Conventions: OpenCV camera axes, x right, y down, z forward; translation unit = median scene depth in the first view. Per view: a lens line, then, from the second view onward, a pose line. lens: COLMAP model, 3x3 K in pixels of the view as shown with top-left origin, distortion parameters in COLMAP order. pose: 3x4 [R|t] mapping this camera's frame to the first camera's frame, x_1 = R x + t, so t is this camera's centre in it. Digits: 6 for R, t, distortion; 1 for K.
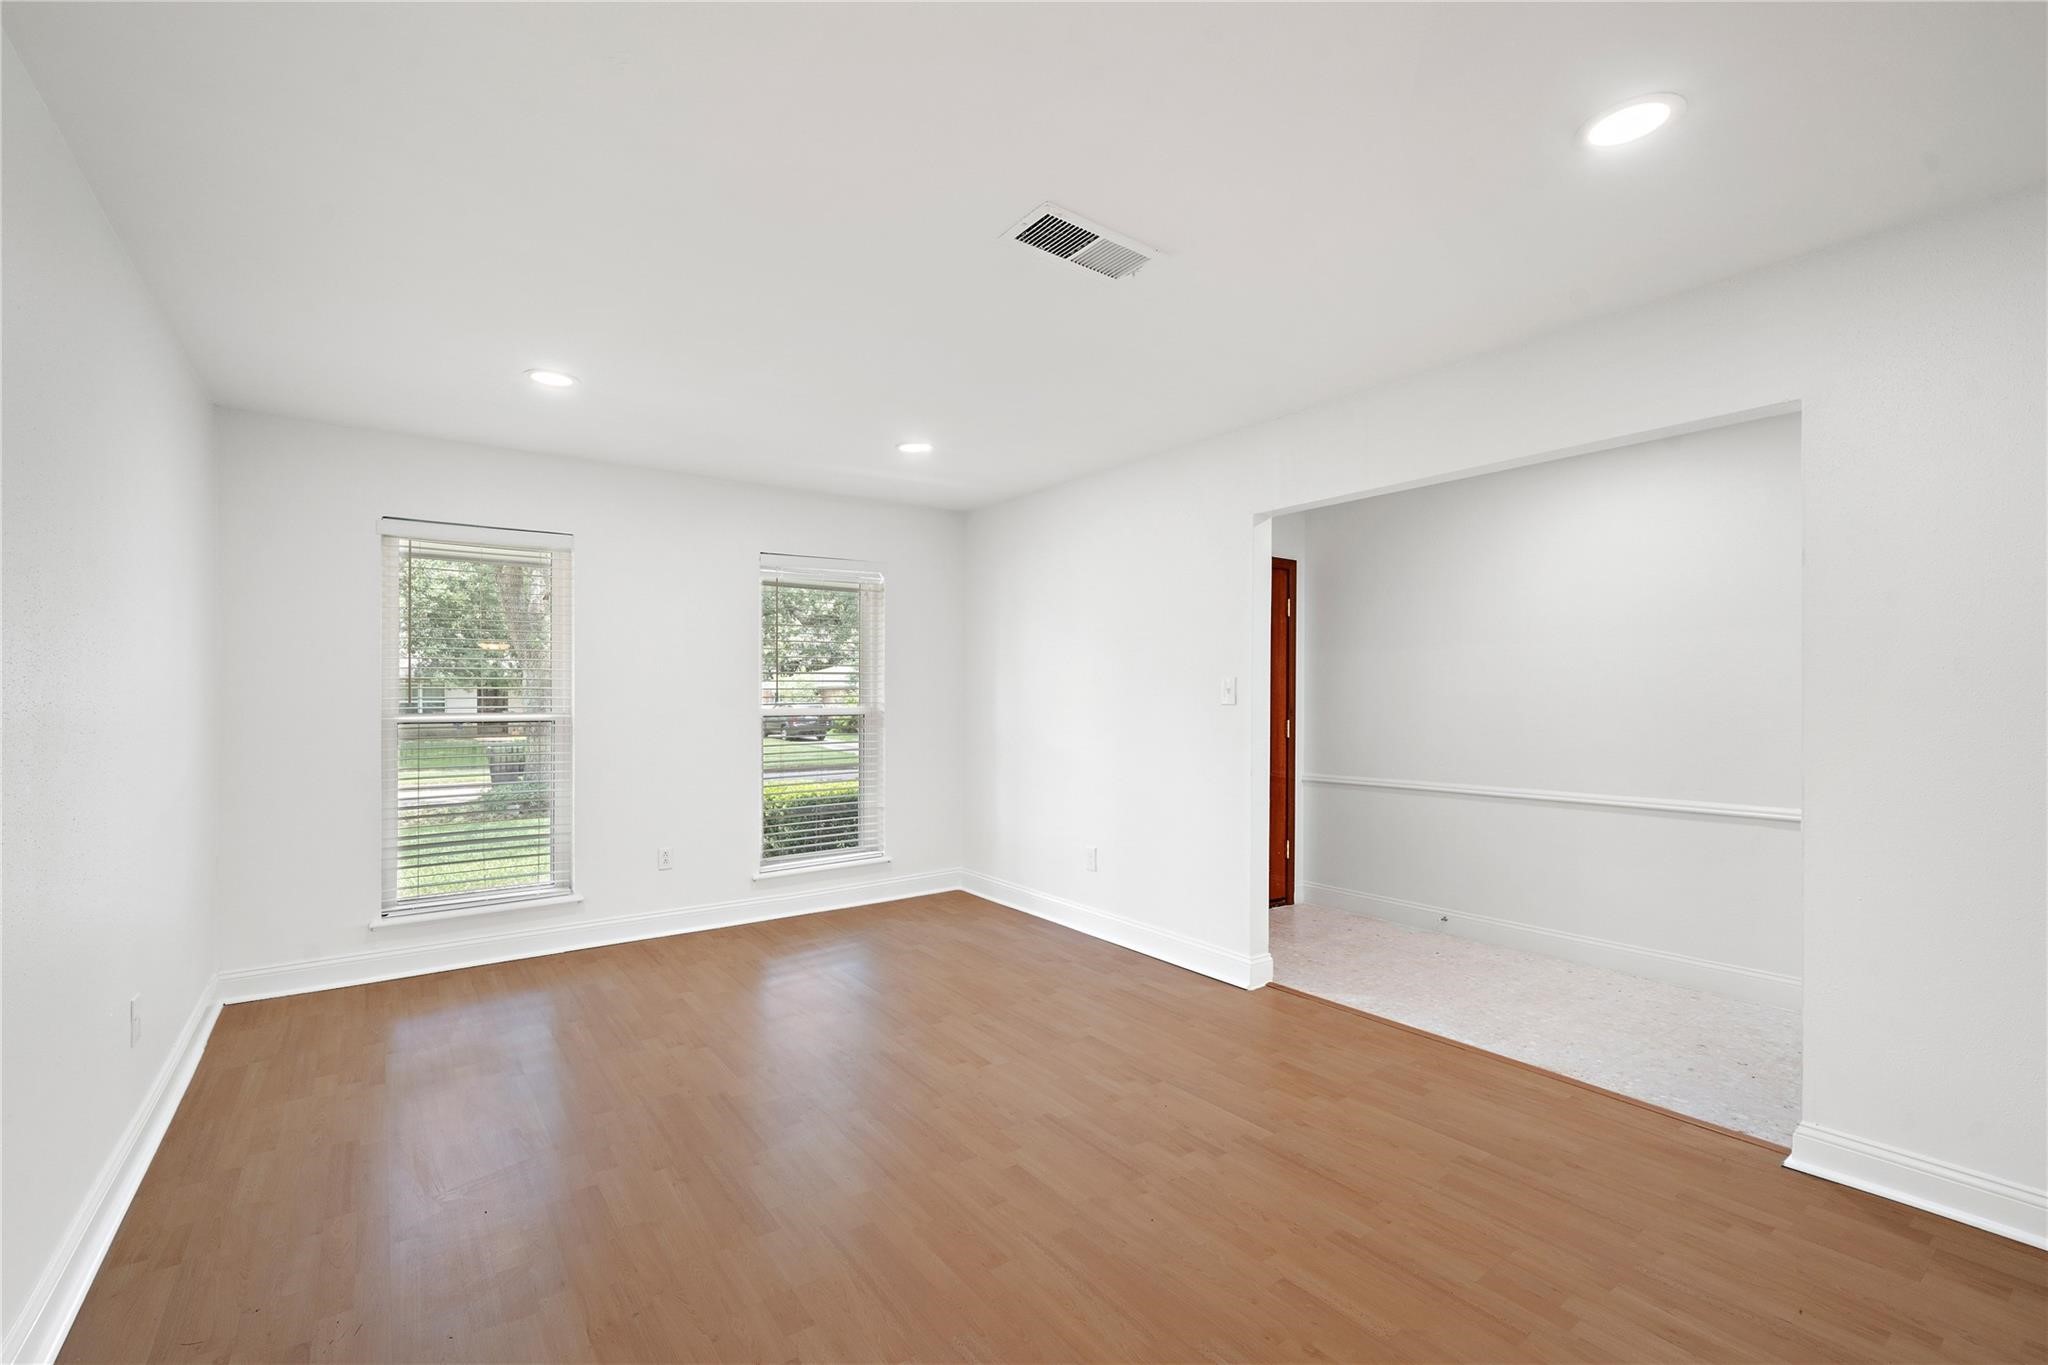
lens RADIAL K [[888.8, 0, 993.7], [0, 888.8, 704.7], [0, 0, 1]] dist [-0.002359, 0.000686]
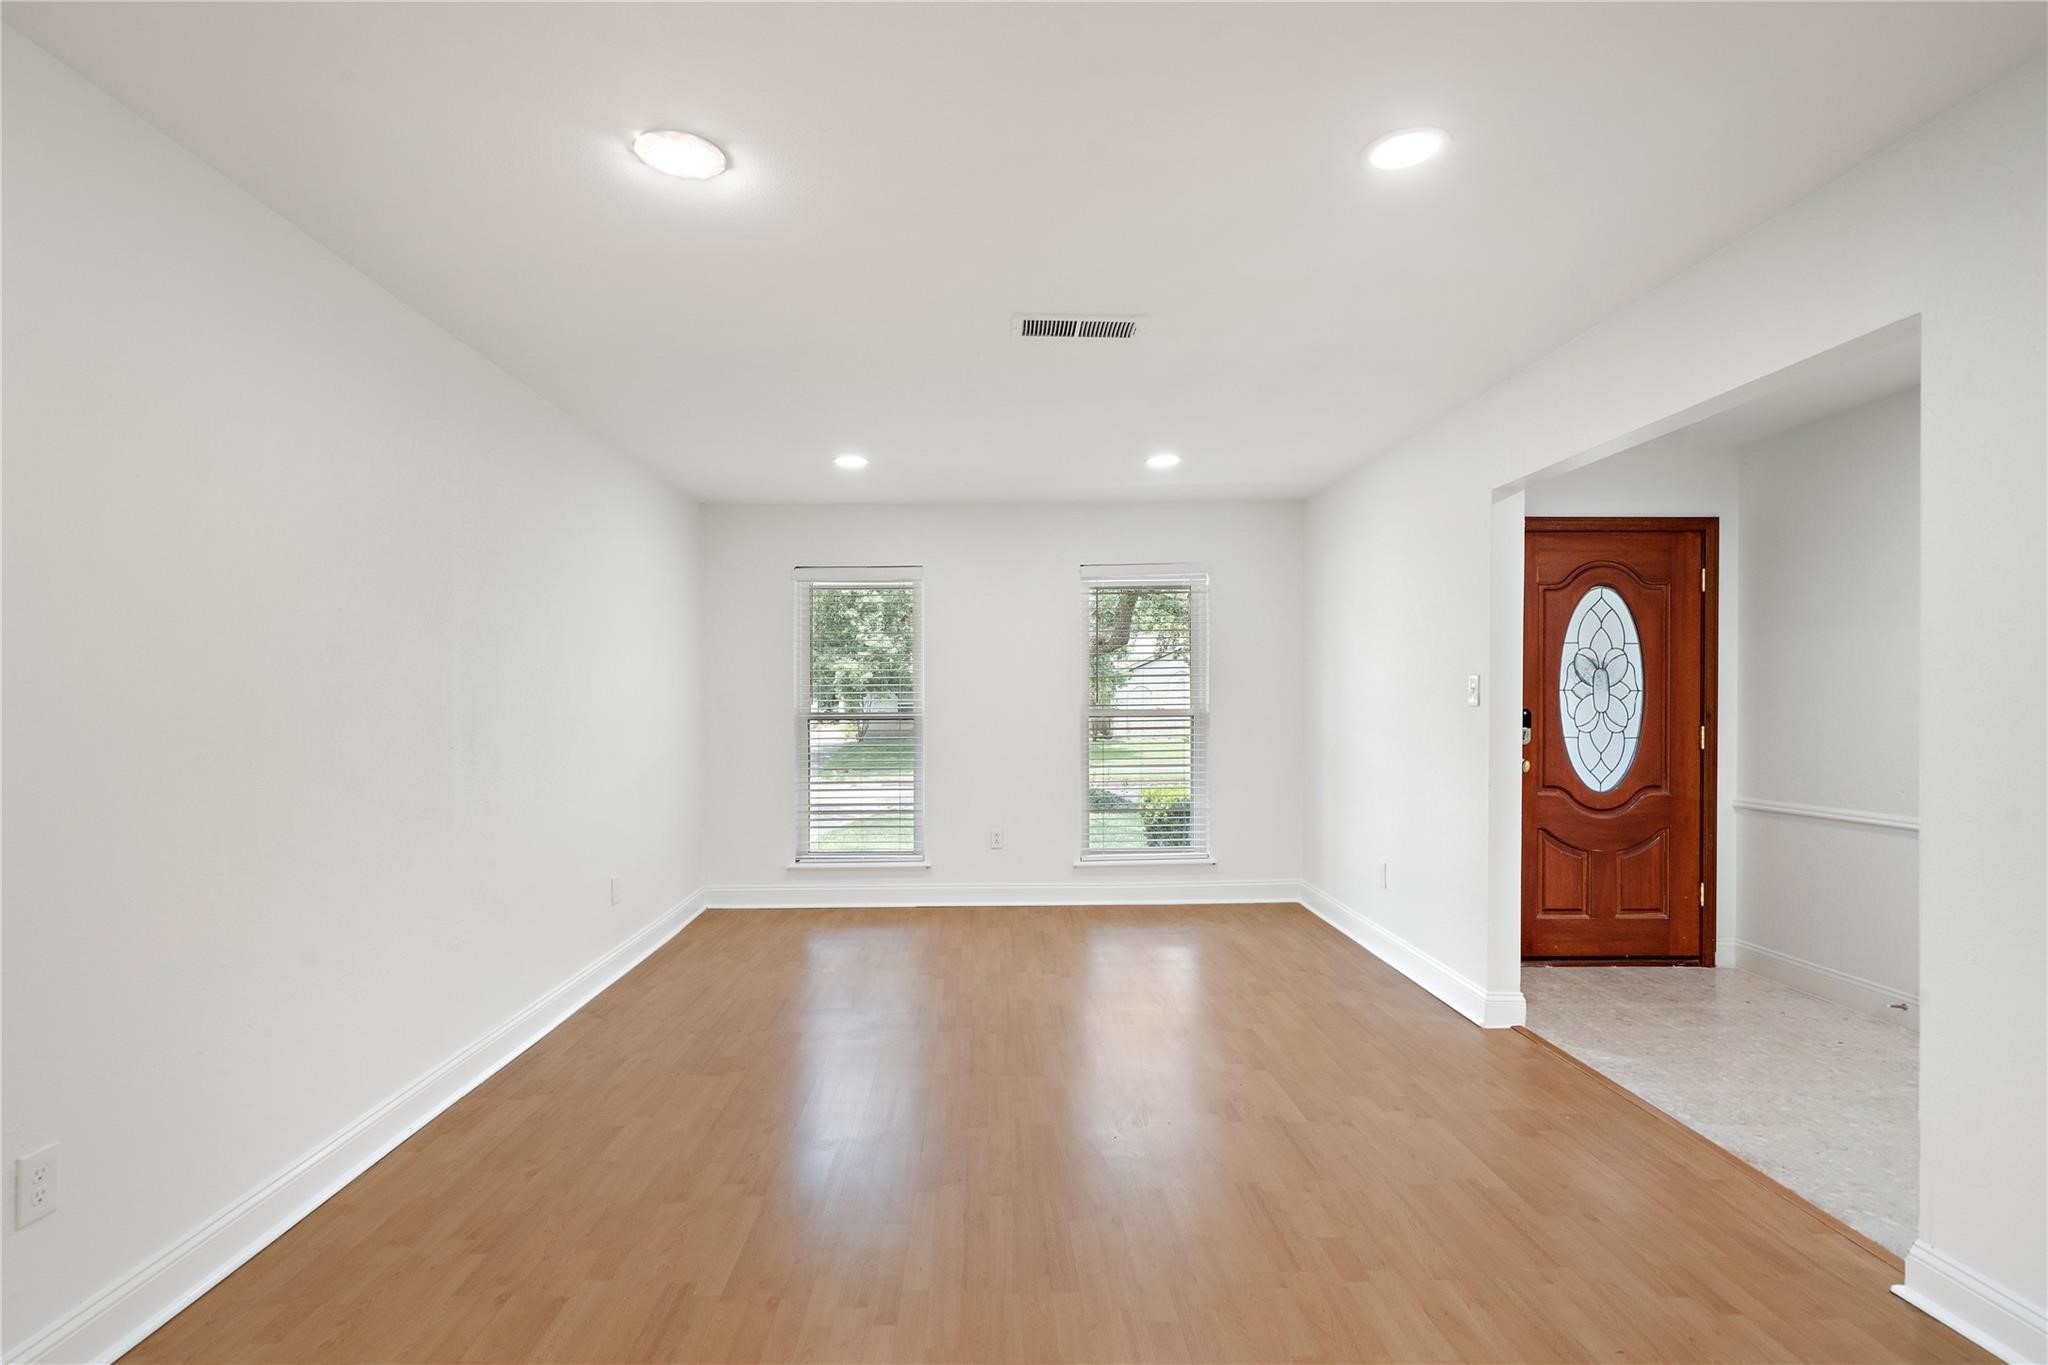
lens RADIAL K [[1029.9, 0, 966.1], [0, 1029.9, 706.1], [0, 0, 1]] dist [-0.007590, 0.001690]
pose [[0.812489, 0.001774, -0.582974, 0.457123], [-0.002046, 0.999998, 0.000192, 0.001226], [0.582973, 0.001036, 0.812491, -0.131825]]
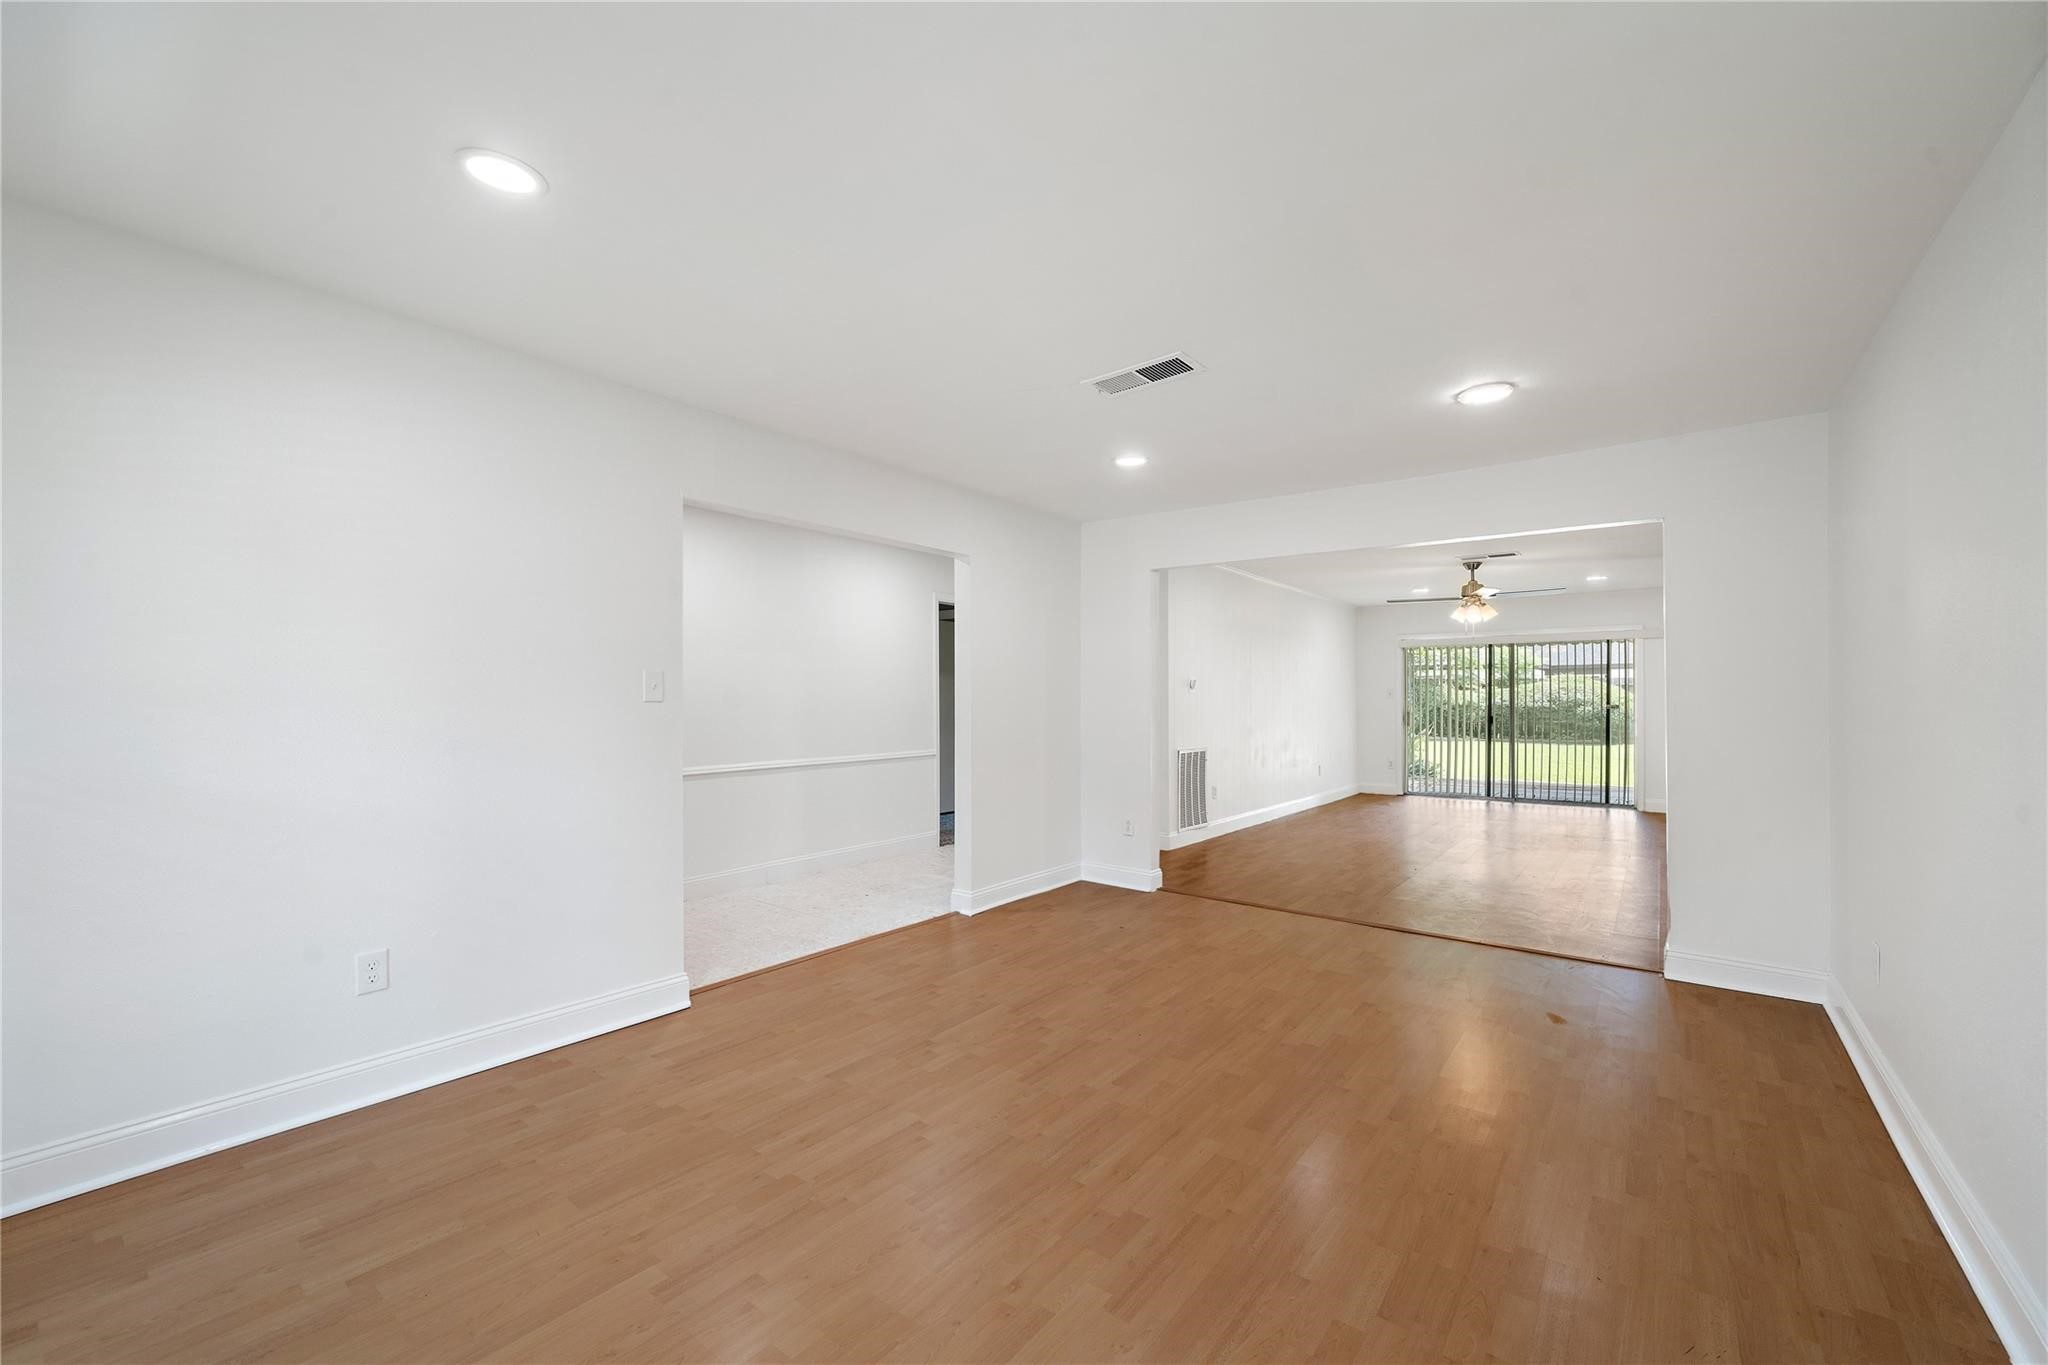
lens RADIAL K [[847.7, 0, 990.5], [0, 847.7, 679.4], [0, 0, 1]] dist [0.000407, -0.000131]
pose [[-0.290006, 0.015978, 0.956892, -0.653847], [0.003716, 0.999872, -0.015570, -0.008805], [-0.957018, -0.000959, -0.290028, 0.939509]]
